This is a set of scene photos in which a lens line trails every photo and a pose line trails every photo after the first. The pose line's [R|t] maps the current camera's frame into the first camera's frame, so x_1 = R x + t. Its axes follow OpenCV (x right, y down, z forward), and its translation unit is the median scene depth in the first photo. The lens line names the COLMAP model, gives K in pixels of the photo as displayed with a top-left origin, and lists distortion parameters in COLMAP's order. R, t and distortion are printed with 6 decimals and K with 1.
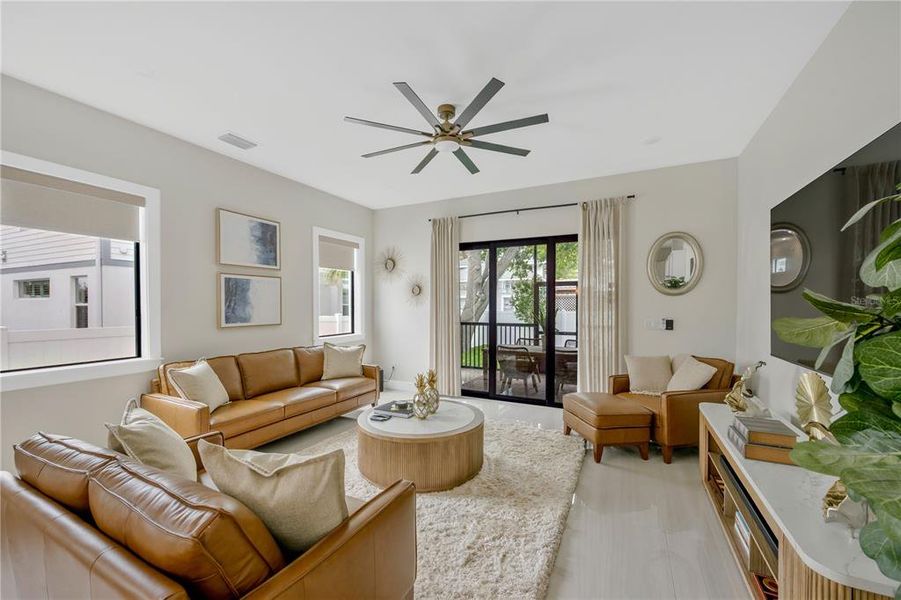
lens RADIAL K [[353.5, 0, 453.7], [0, 353.5, 305.1], [0, 0, 1]] dist [-0.001056, 0.000333]
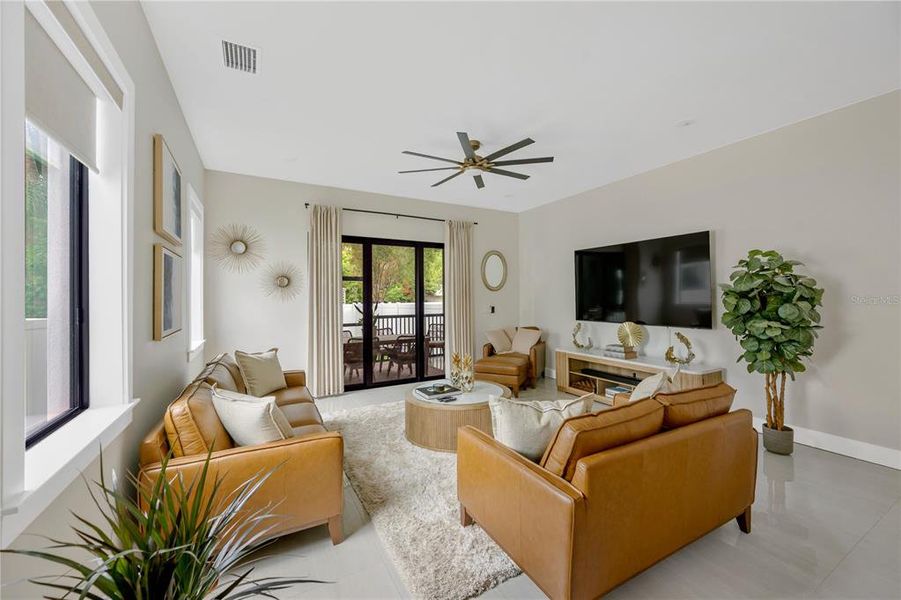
lens RADIAL K [[353.5, 0, 454.8], [0, 353.5, 295.3], [0, 0, 1]] dist [-0.001056, 0.000333]
pose [[0.560623, -0.004640, 0.828058, -0.629157], [0.003920, 0.999988, 0.002949, -0.012474], [-0.828062, 0.001593, 0.560635, 0.206361]]
